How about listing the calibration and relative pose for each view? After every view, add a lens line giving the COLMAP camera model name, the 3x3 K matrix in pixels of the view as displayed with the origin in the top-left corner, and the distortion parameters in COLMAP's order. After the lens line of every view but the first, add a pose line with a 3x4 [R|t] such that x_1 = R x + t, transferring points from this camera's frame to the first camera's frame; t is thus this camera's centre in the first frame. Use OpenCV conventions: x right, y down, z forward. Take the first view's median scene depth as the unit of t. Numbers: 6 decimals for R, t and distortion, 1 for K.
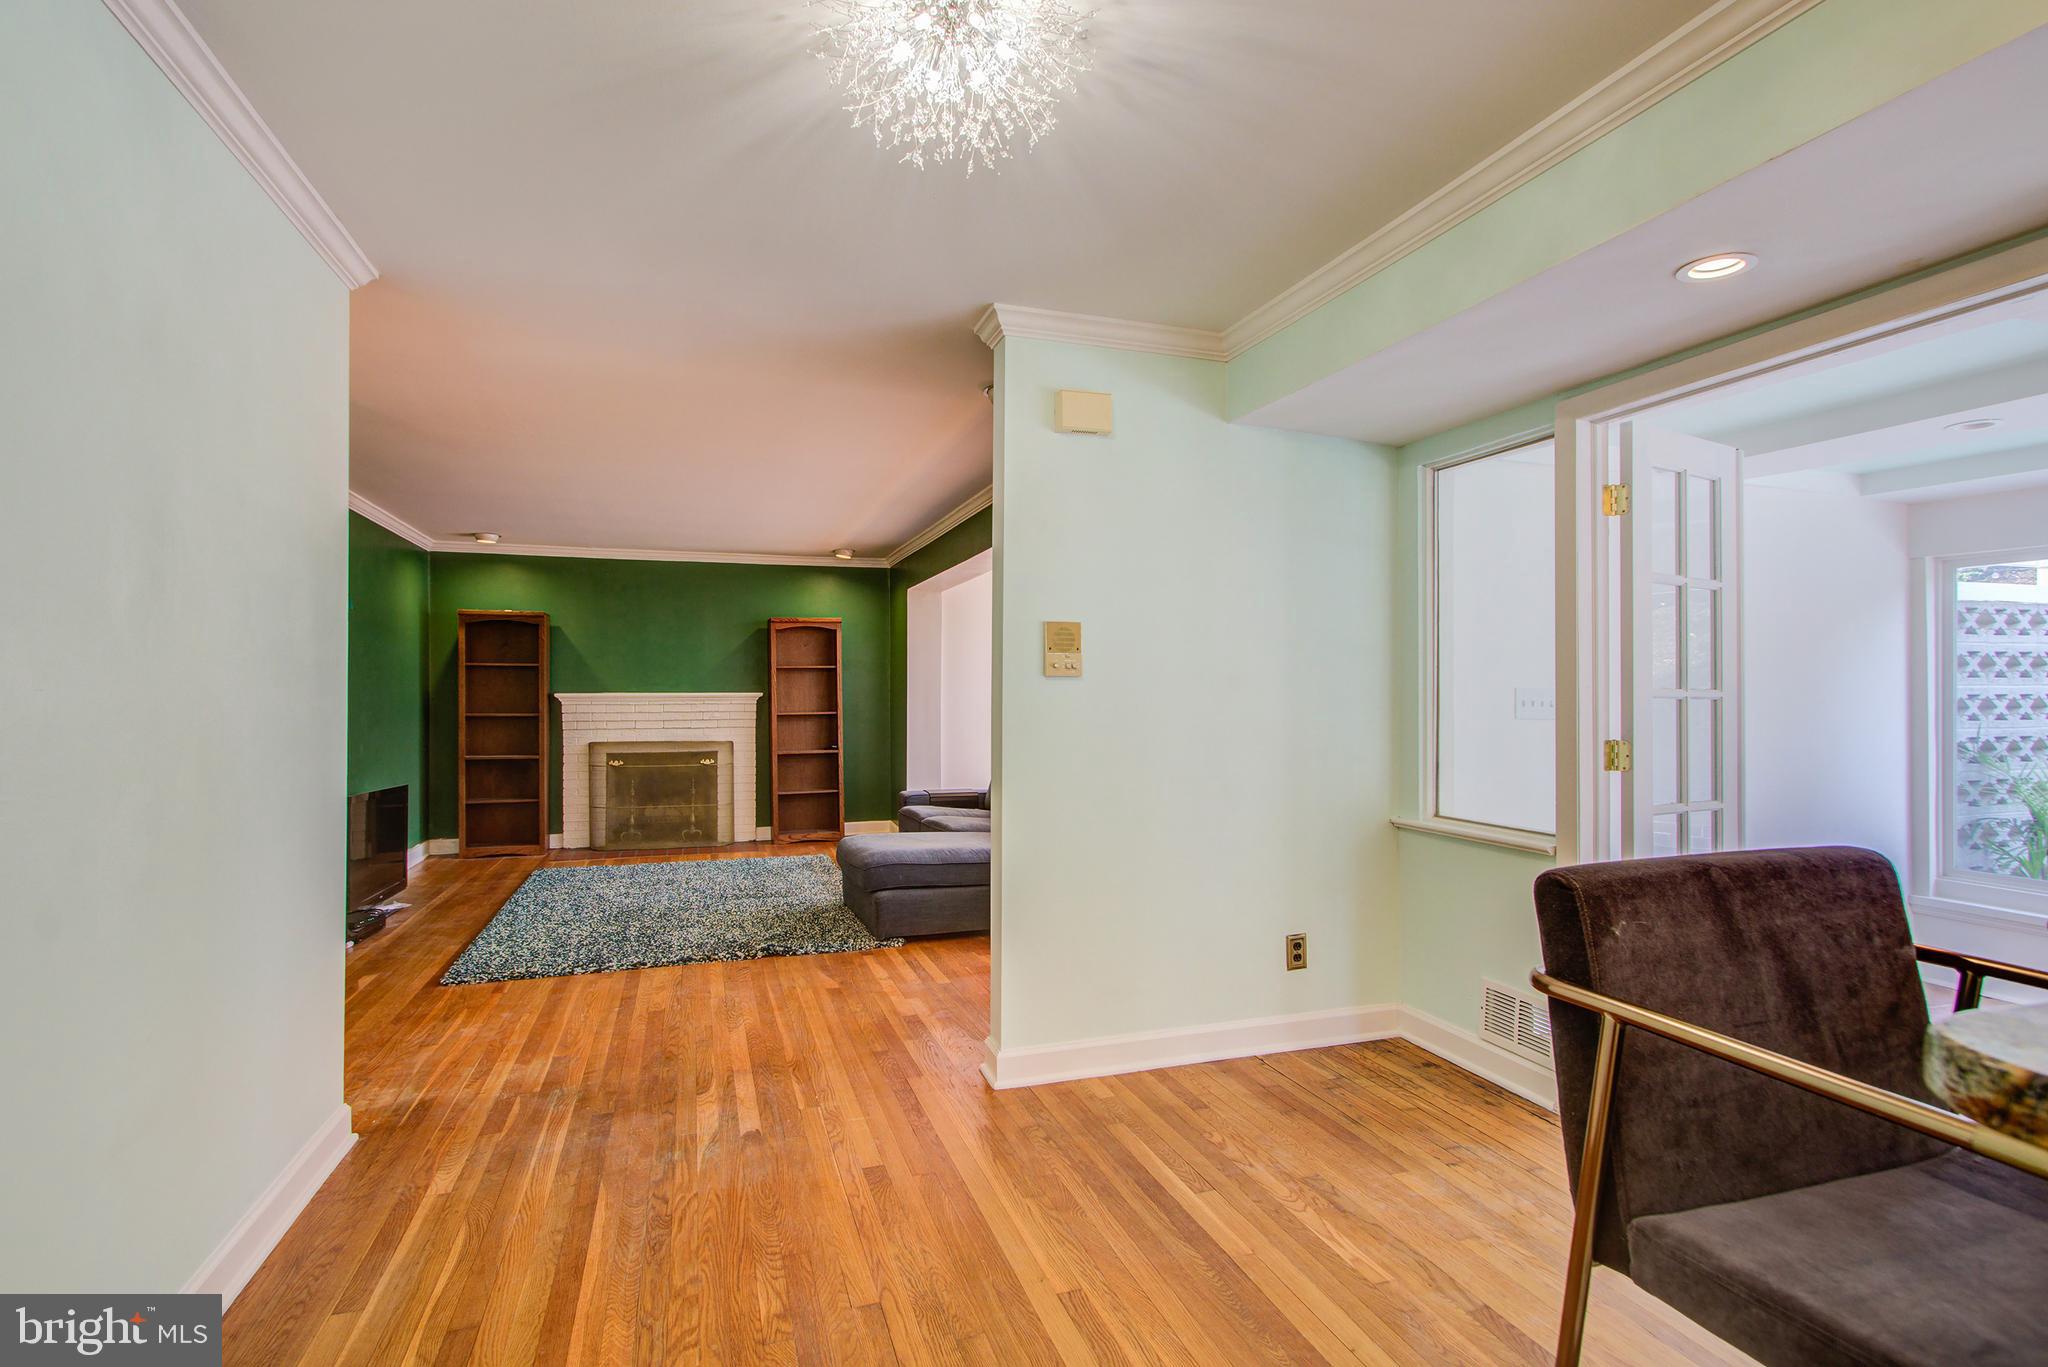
lens RADIAL K [[960.6, 0, 1020.9], [0, 960.6, 680.2], [0, 0, 1]] dist [0.002406, 0.002069]
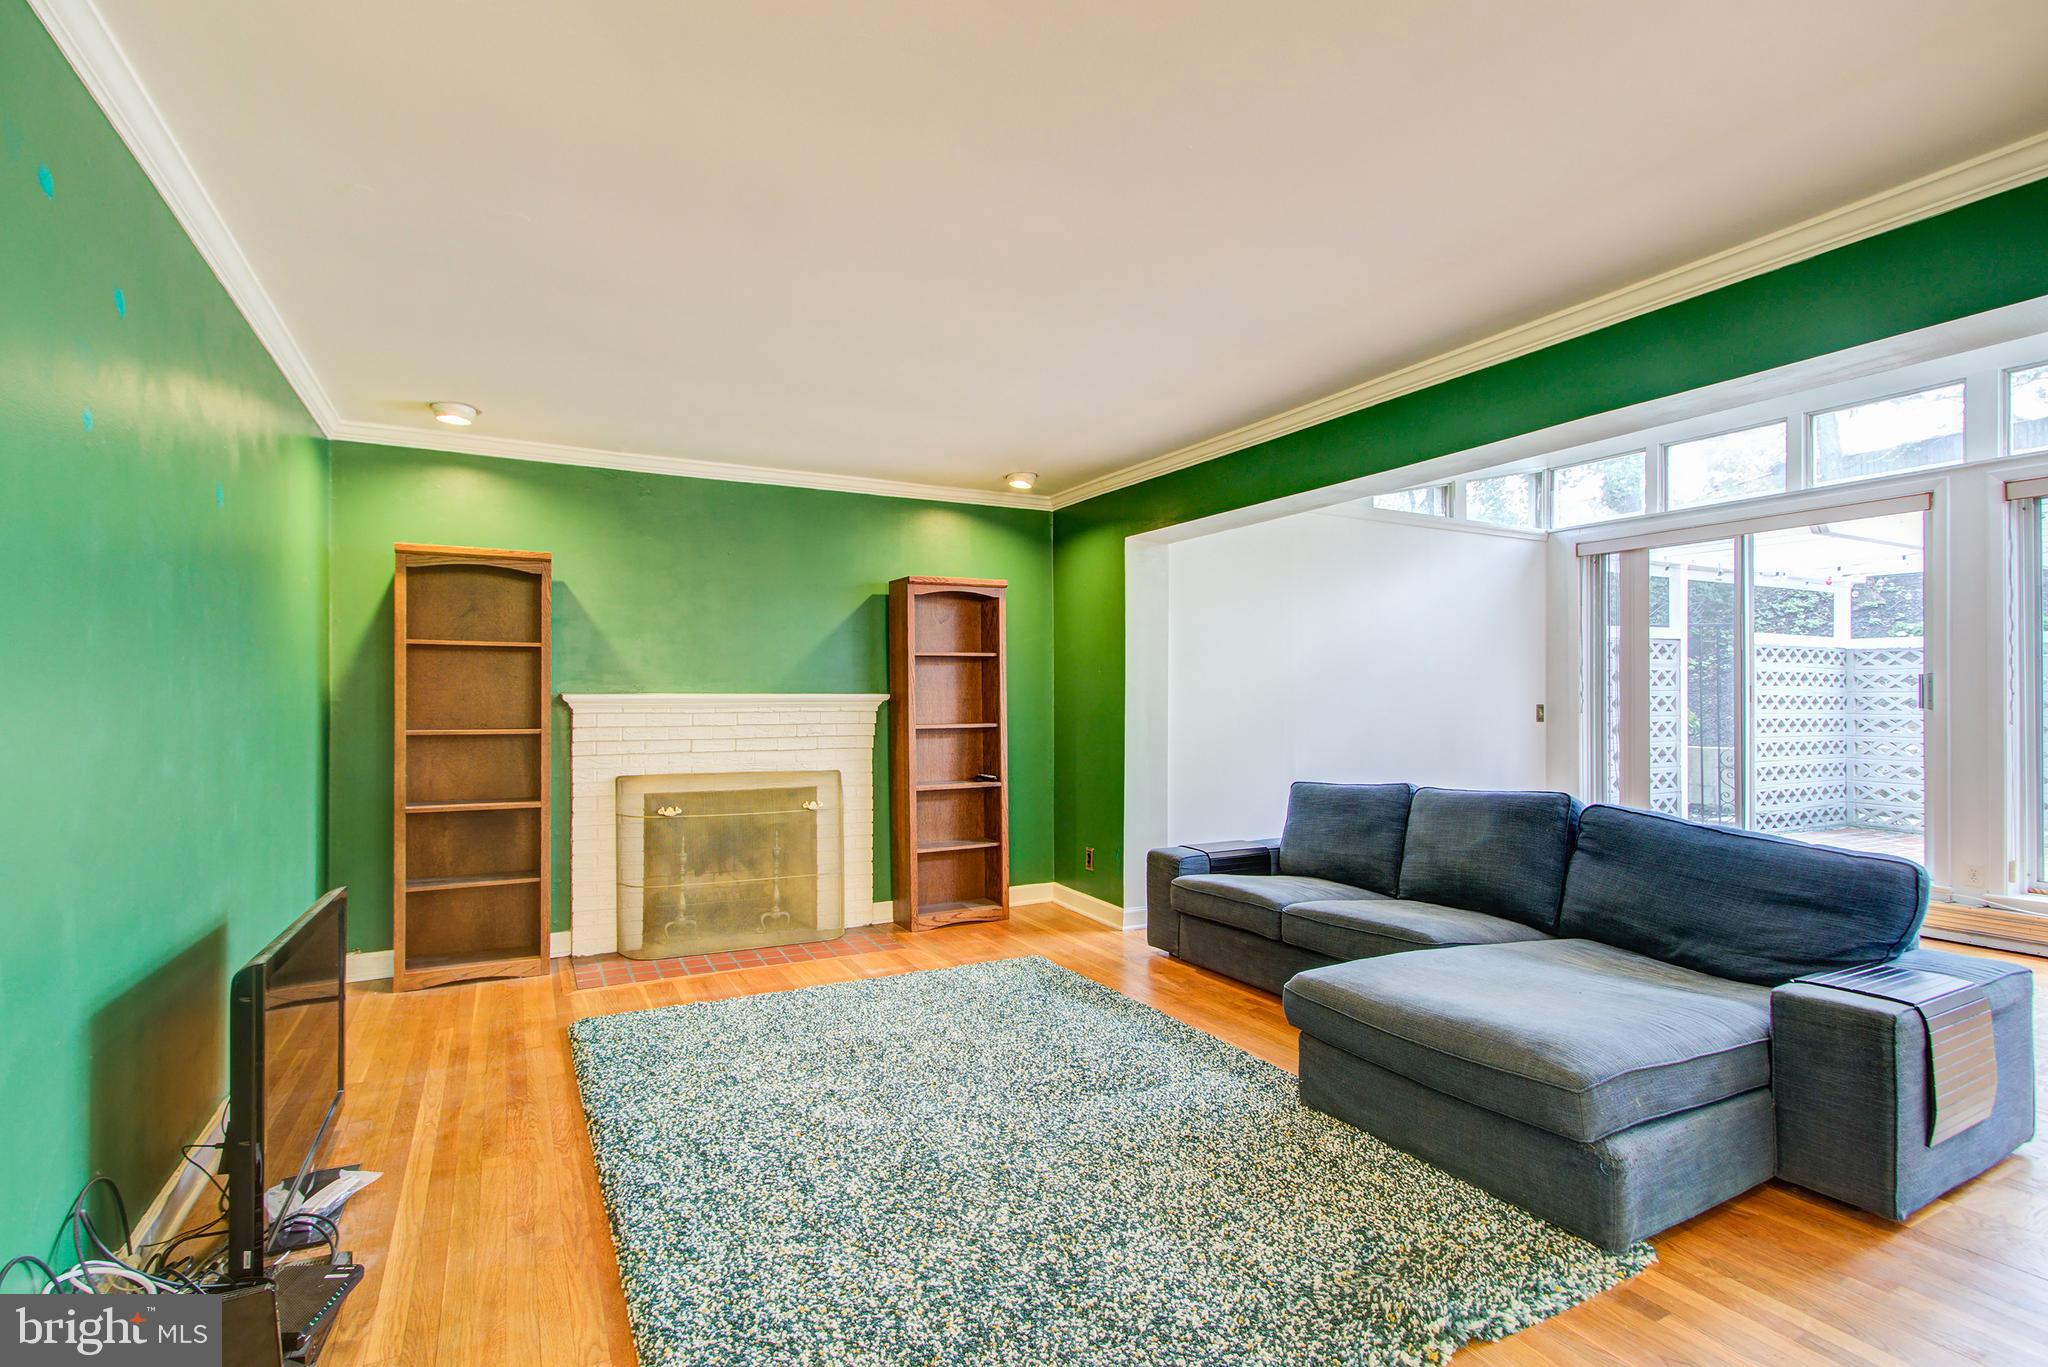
lens RADIAL K [[960.6, 0, 1008.3], [0, 960.6, 697.2], [0, 0, 1]] dist [0.002406, 0.002069]
pose [[0.988265, 0.000478, 0.152746, -0.291085], [-0.002687, 0.999895, 0.014254, 0.005959], [-0.152723, -0.014498, 0.988163, 0.362520]]
